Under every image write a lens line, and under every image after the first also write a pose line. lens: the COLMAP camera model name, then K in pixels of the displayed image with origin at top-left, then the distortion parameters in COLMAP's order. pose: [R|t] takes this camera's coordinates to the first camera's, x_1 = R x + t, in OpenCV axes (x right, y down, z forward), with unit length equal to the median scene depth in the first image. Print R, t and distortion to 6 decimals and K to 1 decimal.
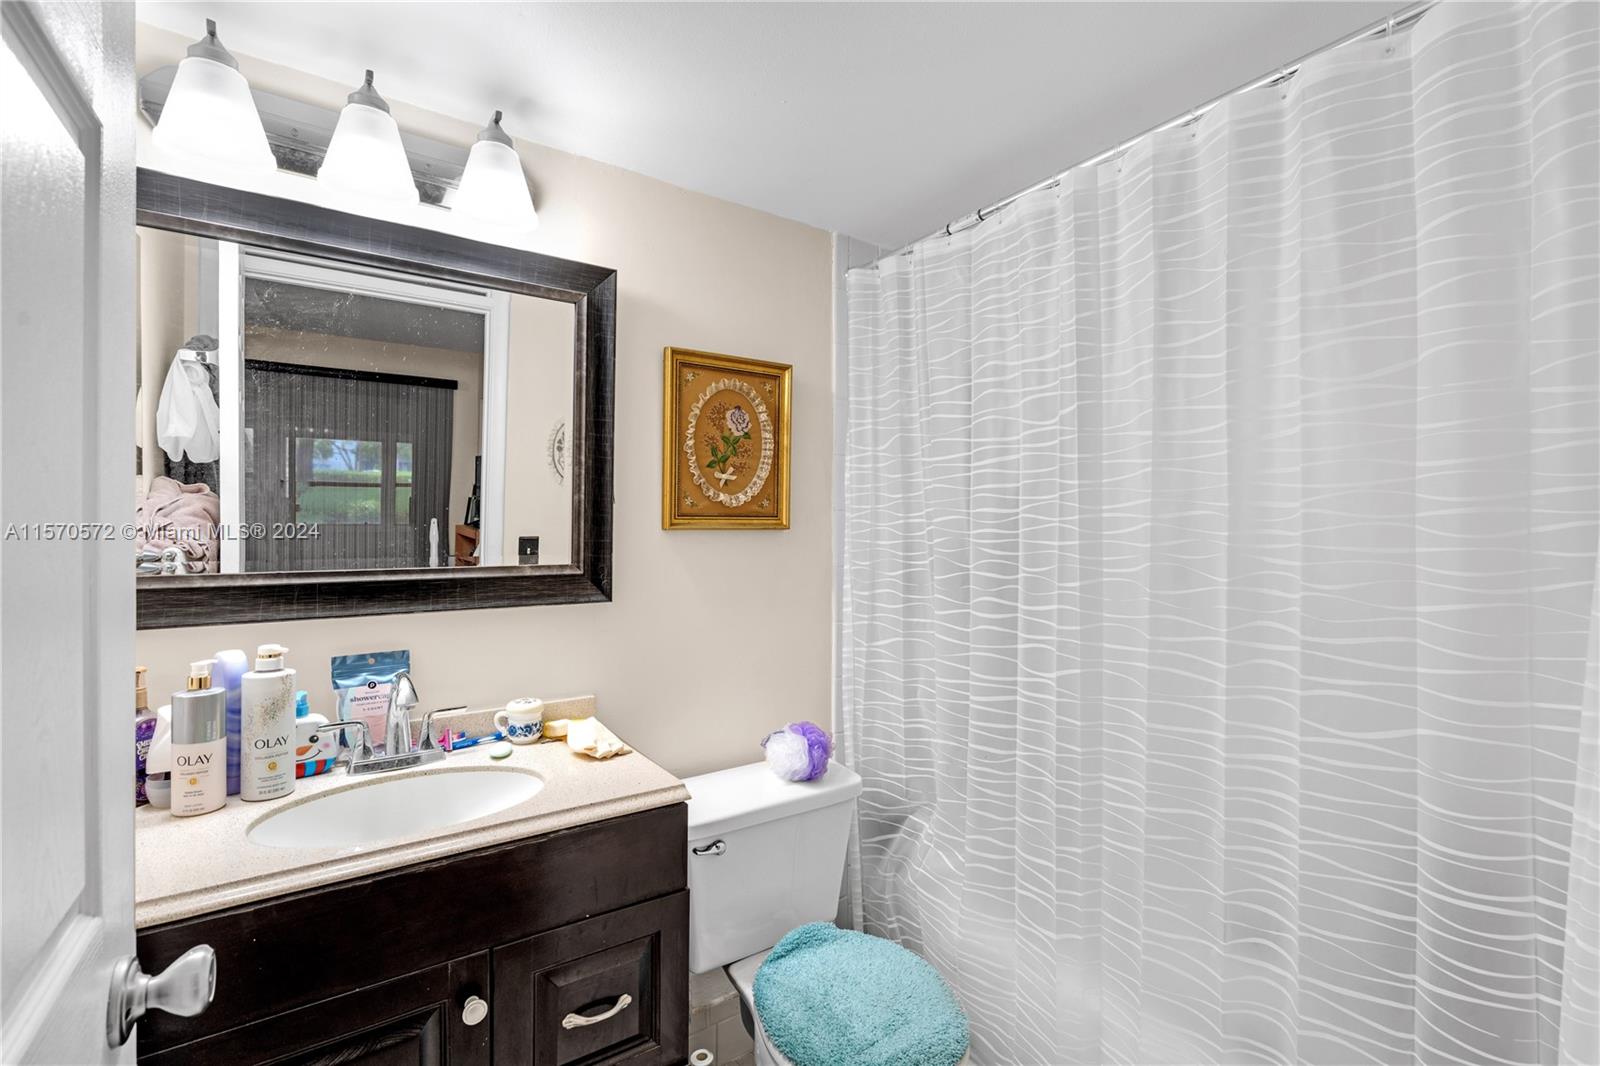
lens RADIAL K [[727.2, 0, 806.9], [0, 727.2, 536.6], [0, 0, 1]] dist [0.002024, 0.000138]
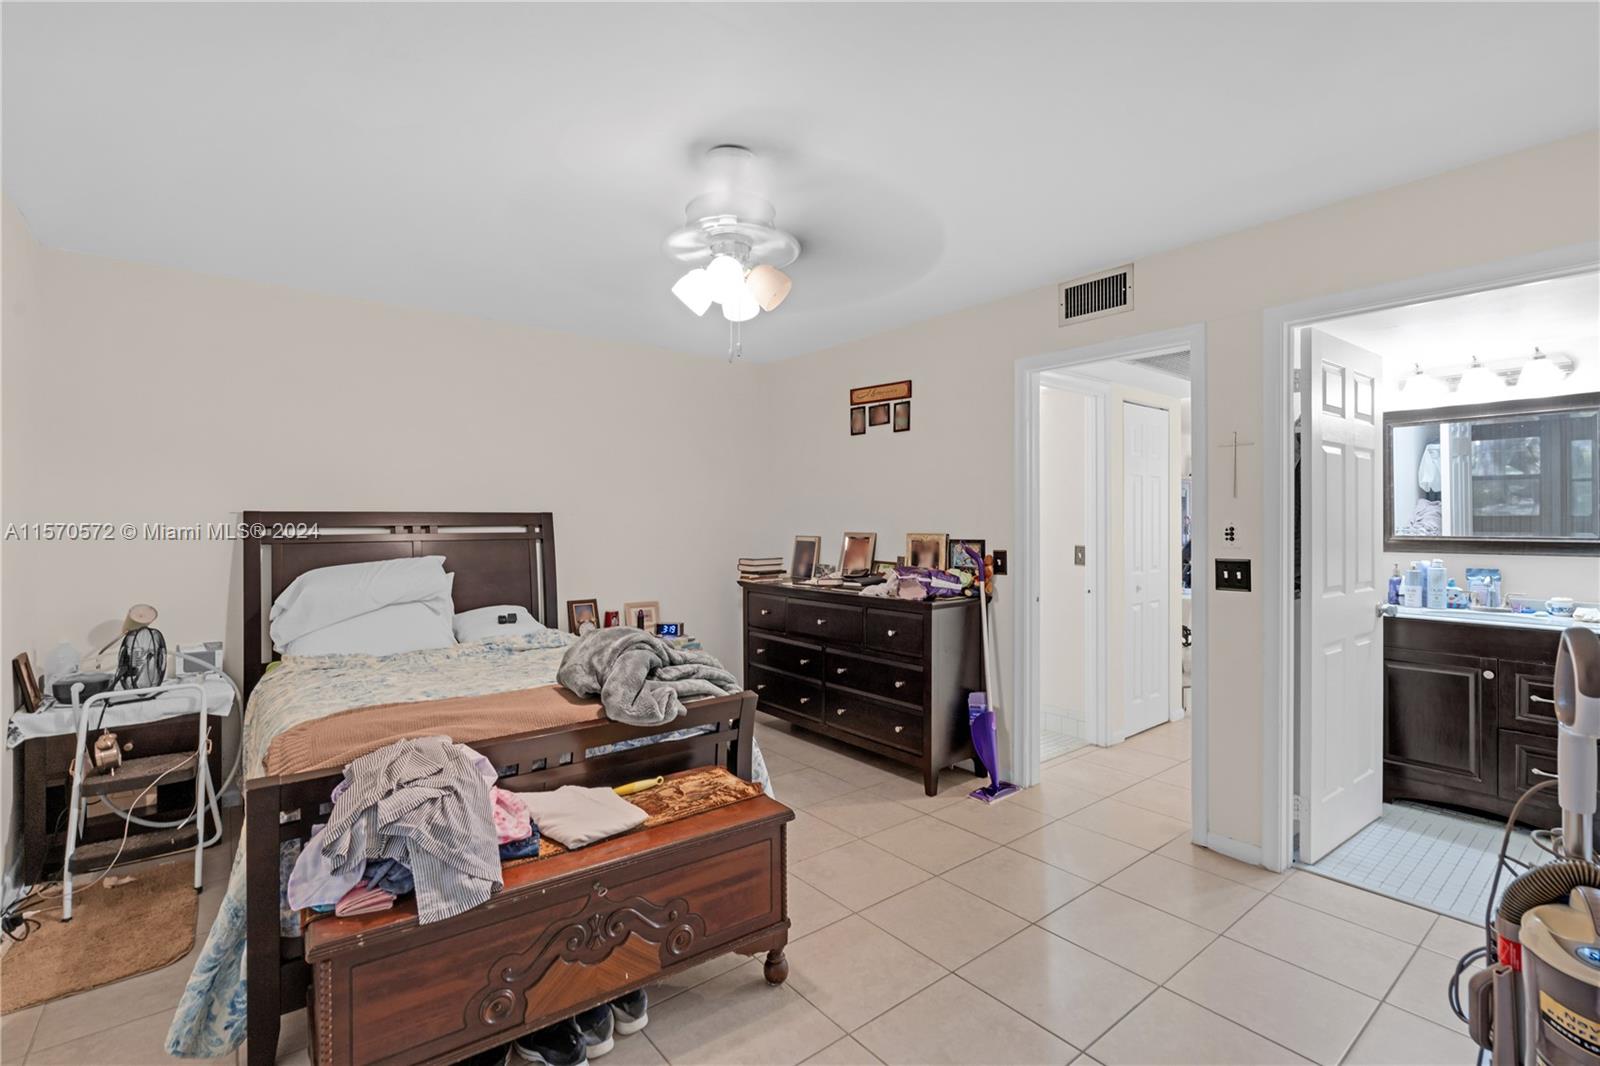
lens RADIAL K [[727.2, 0, 803.8], [0, 727.2, 525.8], [0, 0, 1]] dist [0.002024, 0.000138]
pose [[0.072973, 0.001064, -0.997333, 1.845451], [-0.004180, 0.999991, 0.000760, 0.017326], [0.997325, 0.004113, 0.072976, -1.629529]]
